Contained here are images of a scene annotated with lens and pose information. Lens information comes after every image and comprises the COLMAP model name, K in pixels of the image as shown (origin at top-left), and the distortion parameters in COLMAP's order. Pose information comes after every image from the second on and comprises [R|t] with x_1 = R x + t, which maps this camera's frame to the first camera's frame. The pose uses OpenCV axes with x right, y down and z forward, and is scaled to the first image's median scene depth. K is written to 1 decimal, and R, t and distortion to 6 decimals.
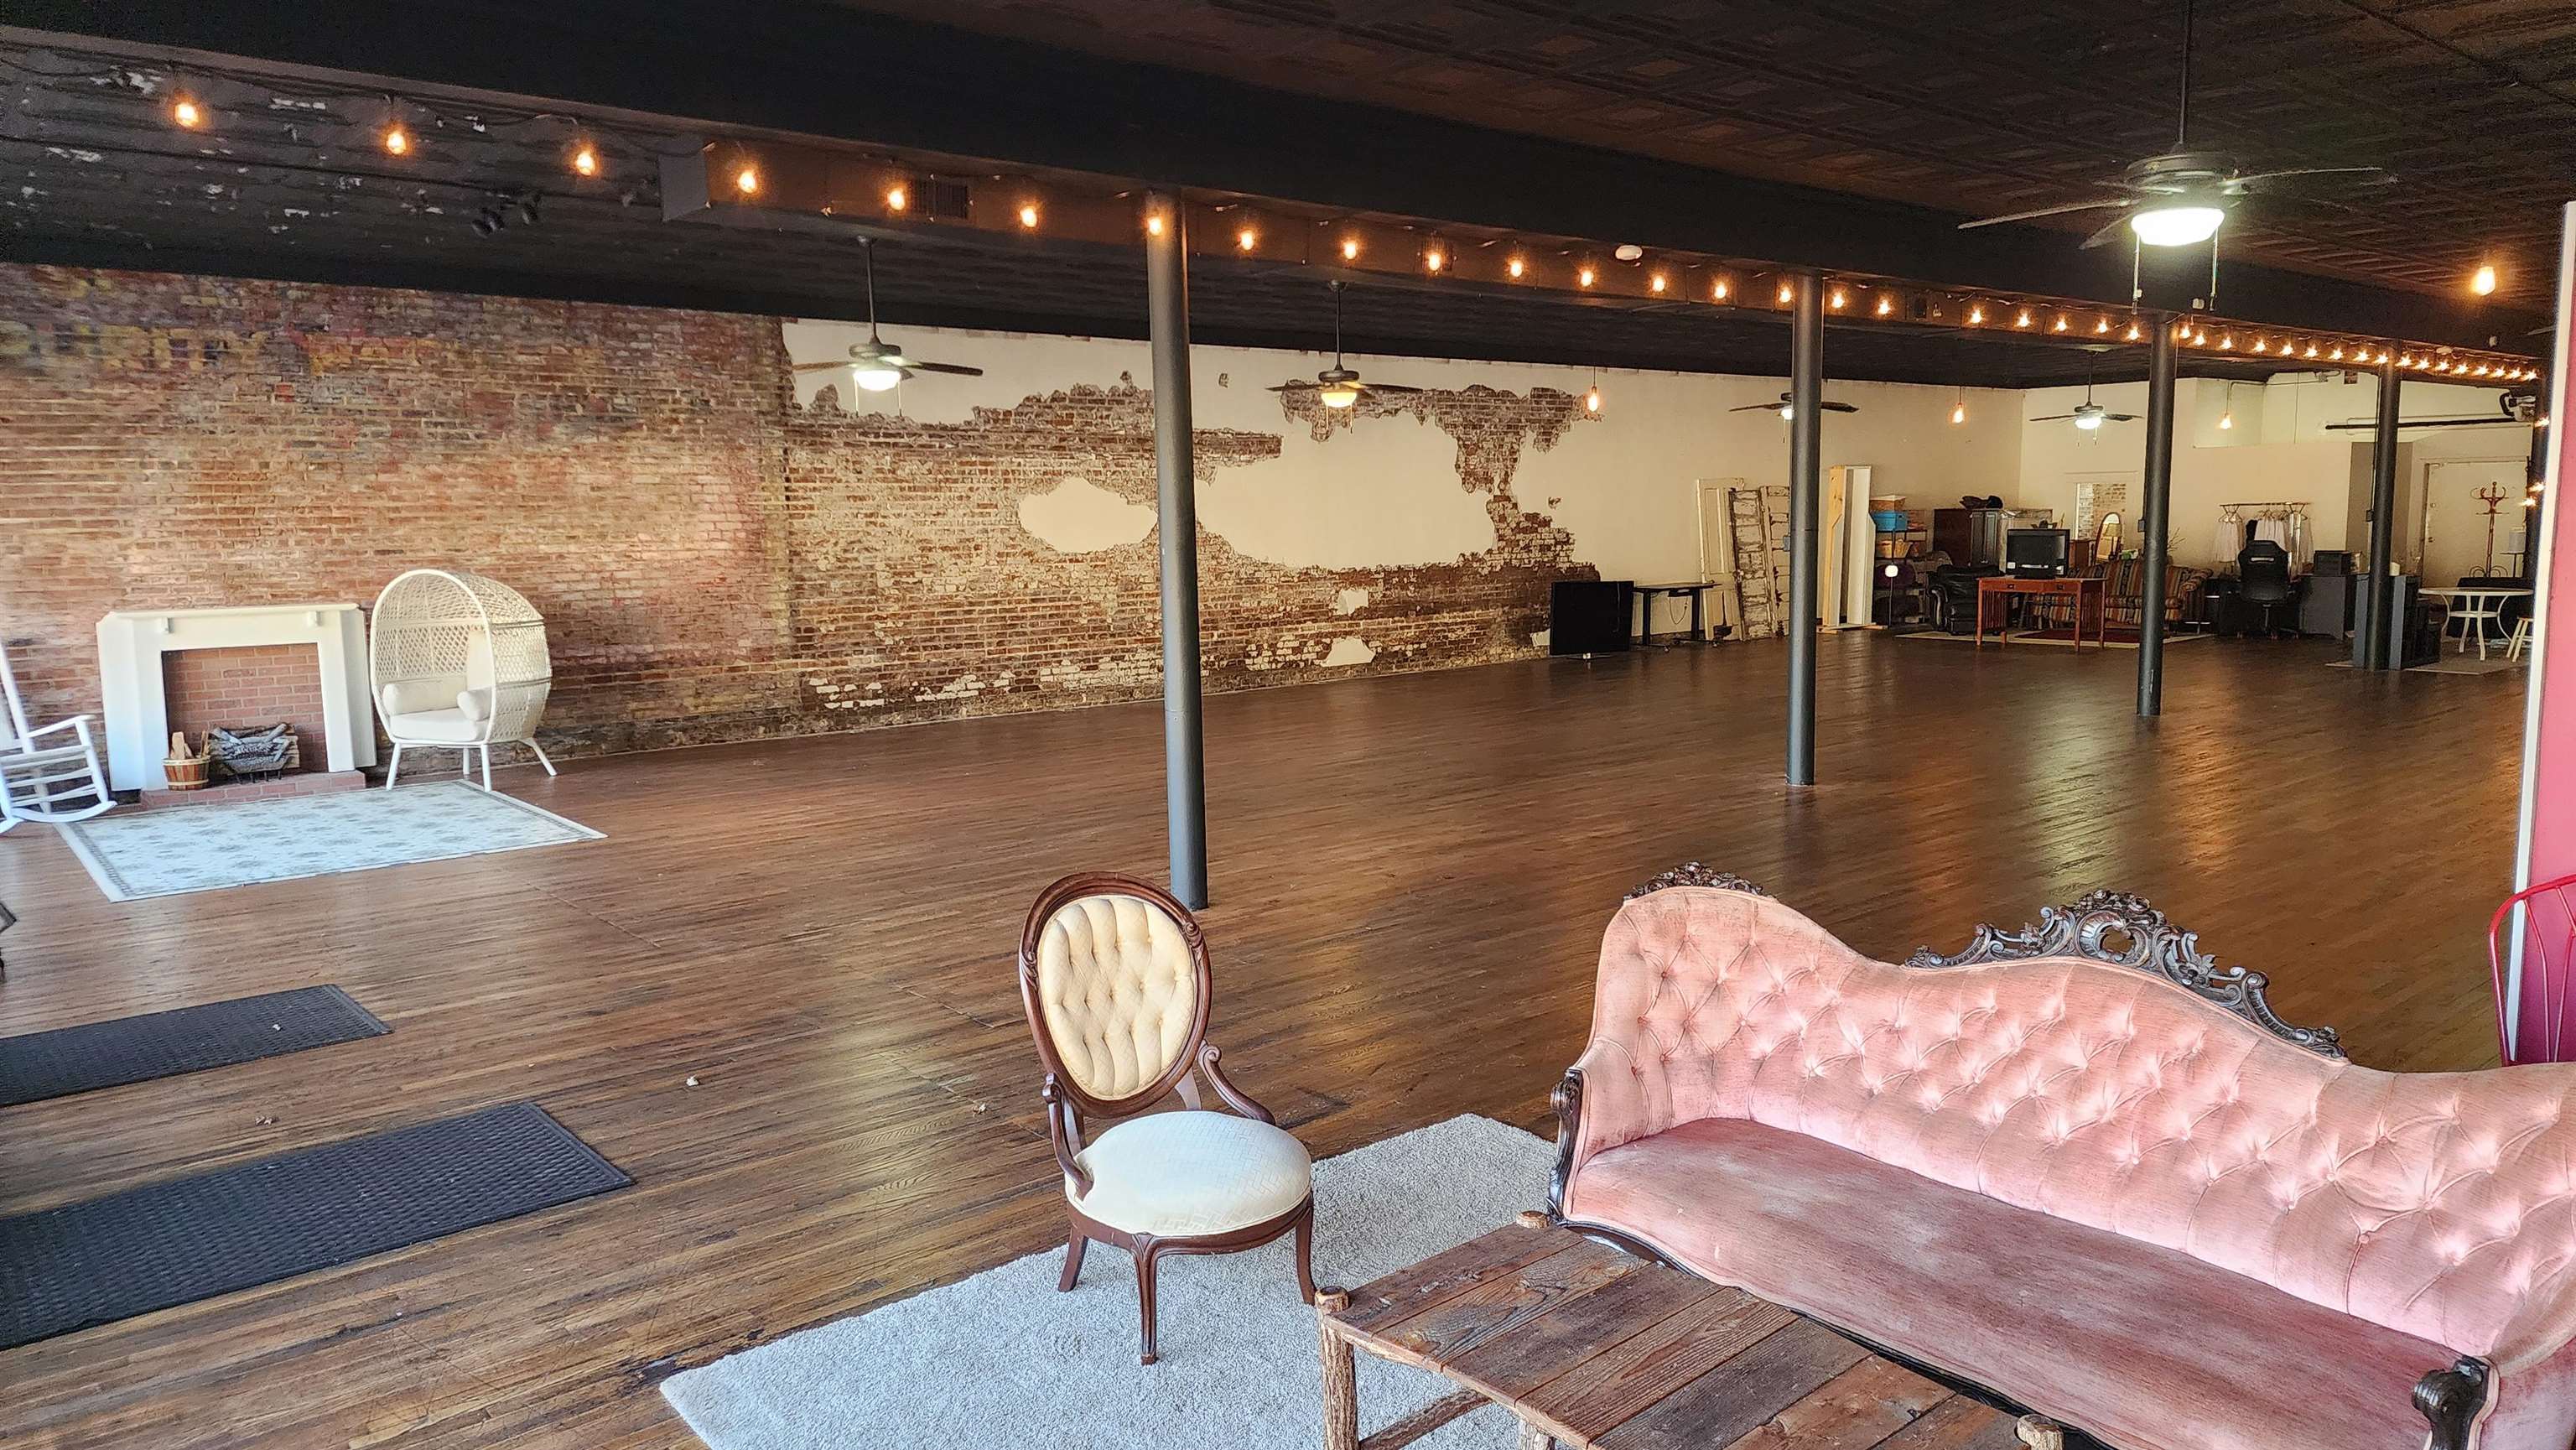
lens RADIAL K [[1722.5, 0, 1269.7], [0, 1722.5, 740.3], [0, 0, 1]] dist [0.076233, -0.066754]
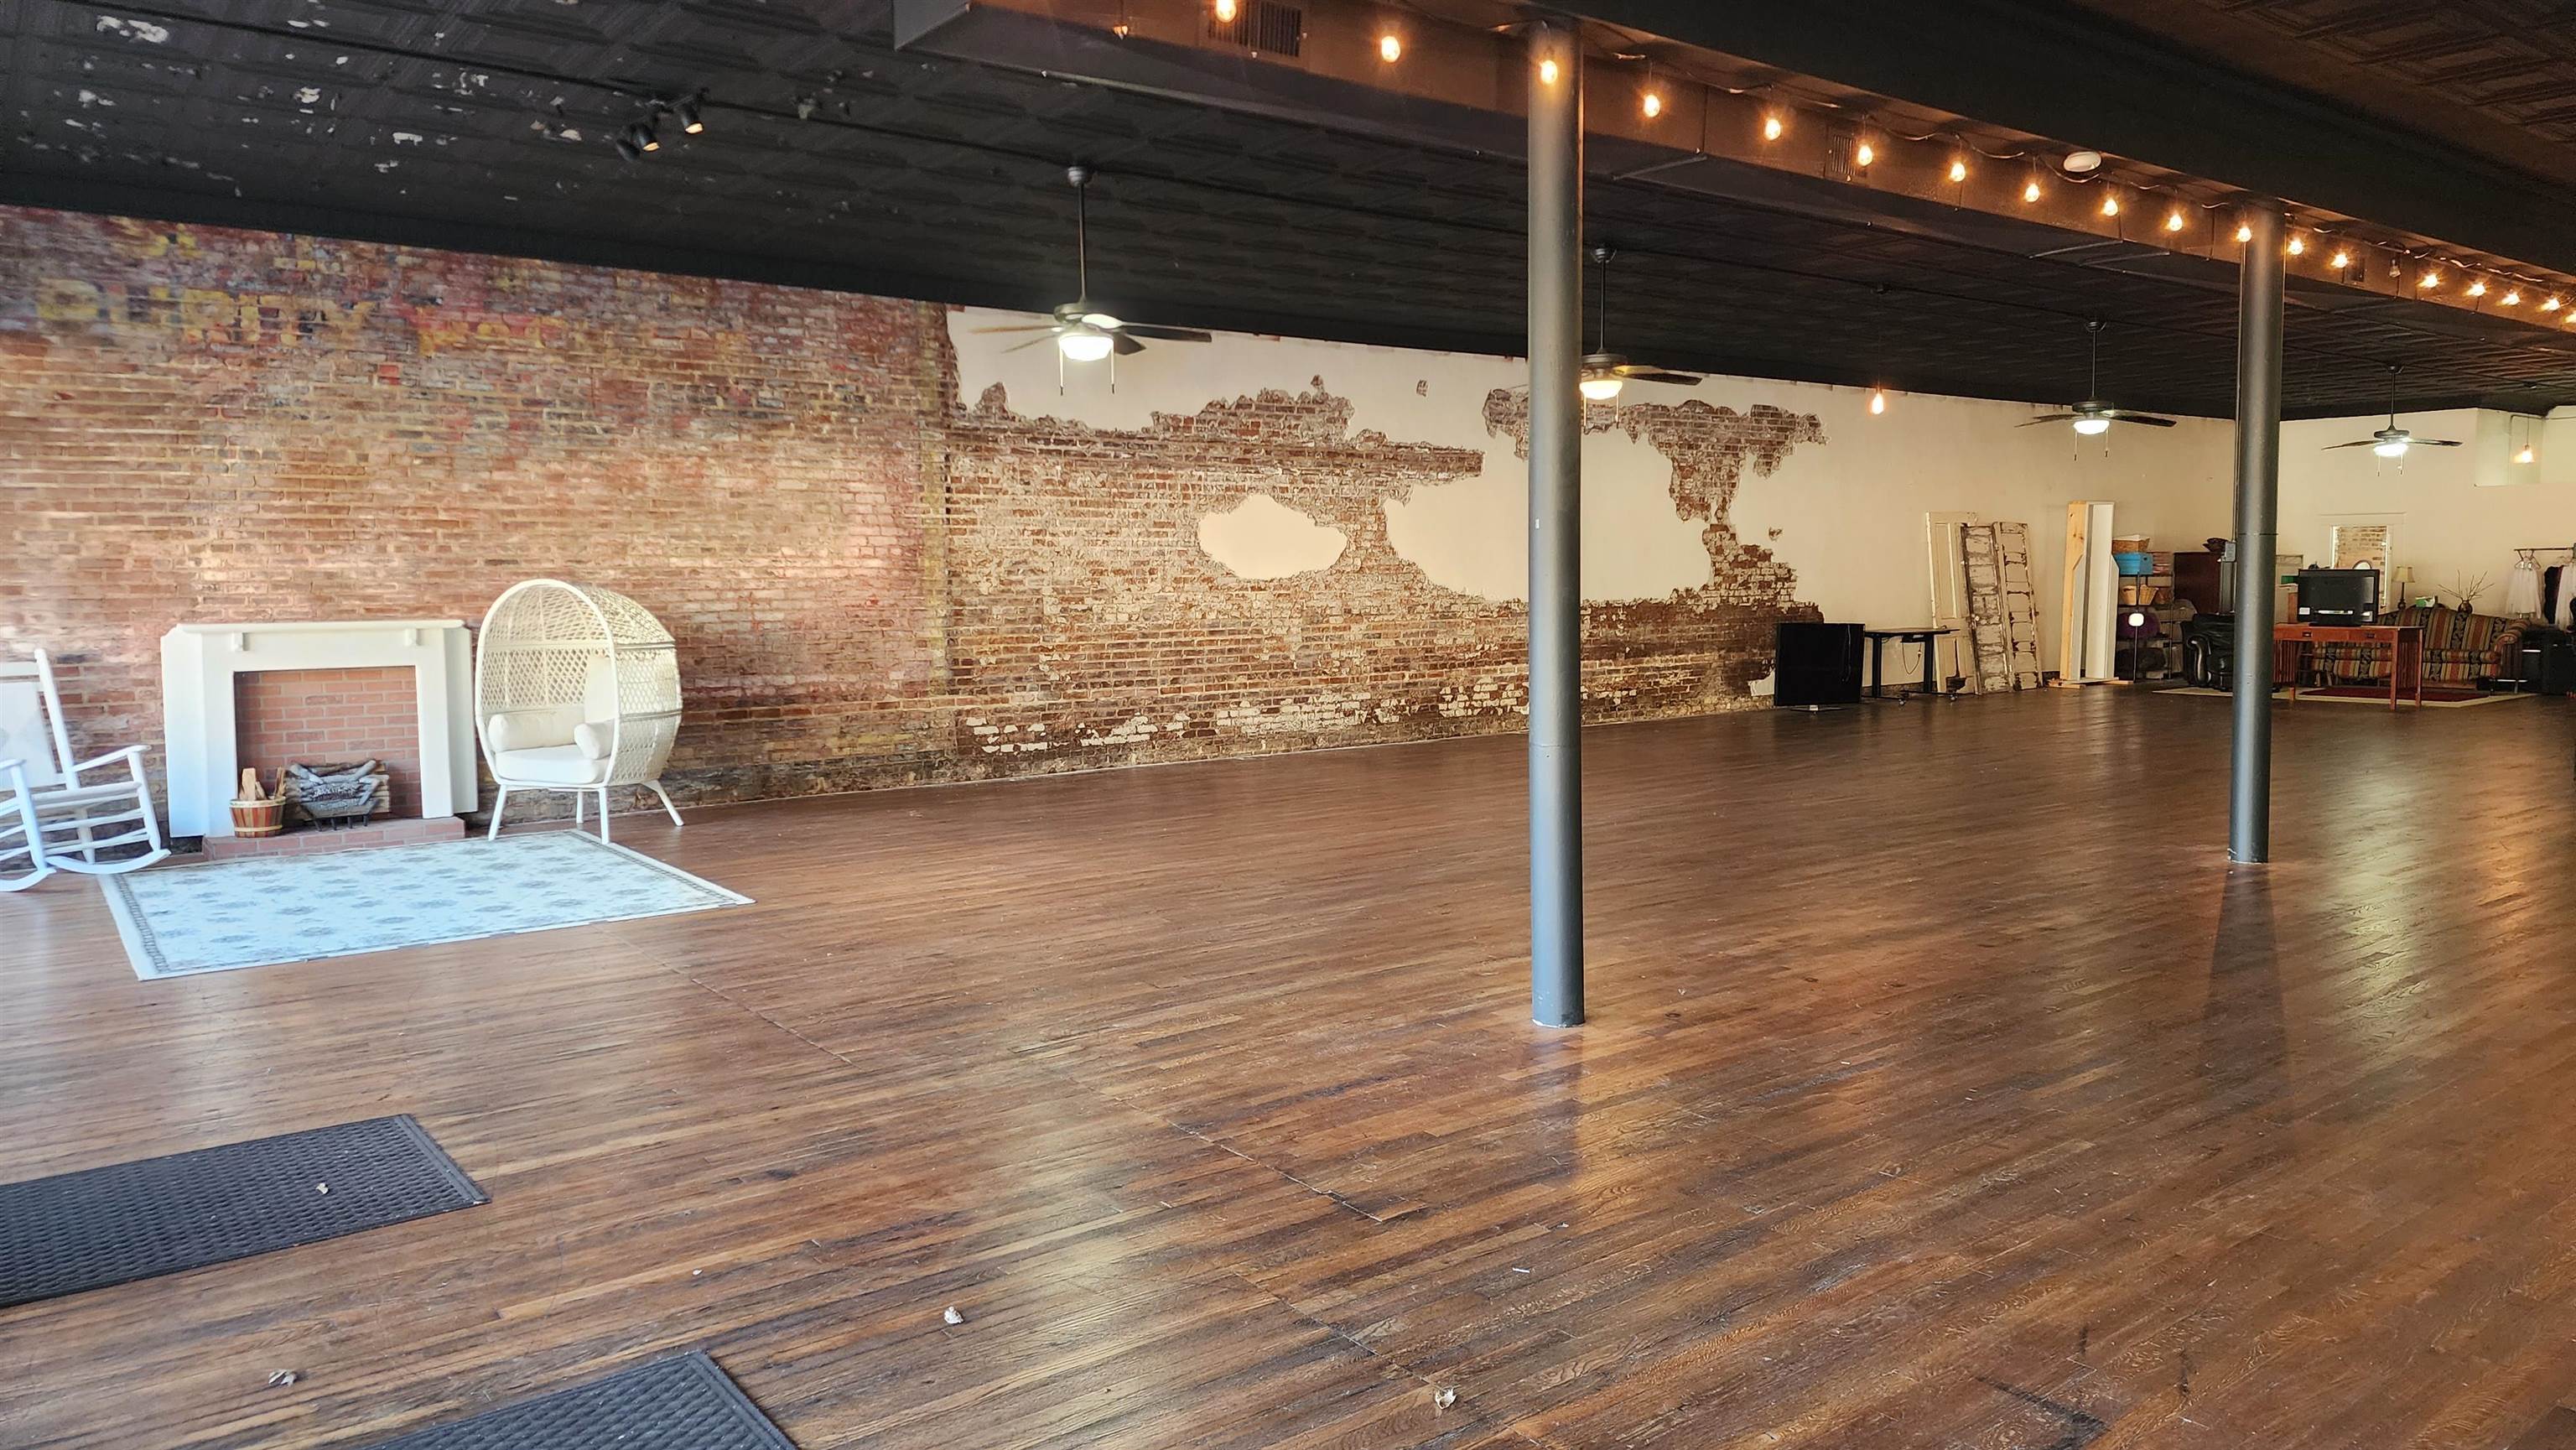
lens RADIAL K [[1722.5, 0, 1252.7], [0, 1722.5, 715.6], [0, 0, 1]] dist [0.076233, -0.066754]
pose [[0.998456, 0.010471, -0.054559, -0.076915], [-0.013191, 0.998675, -0.049744, 0.004465], [0.053966, 0.050387, 0.997271, 0.149219]]
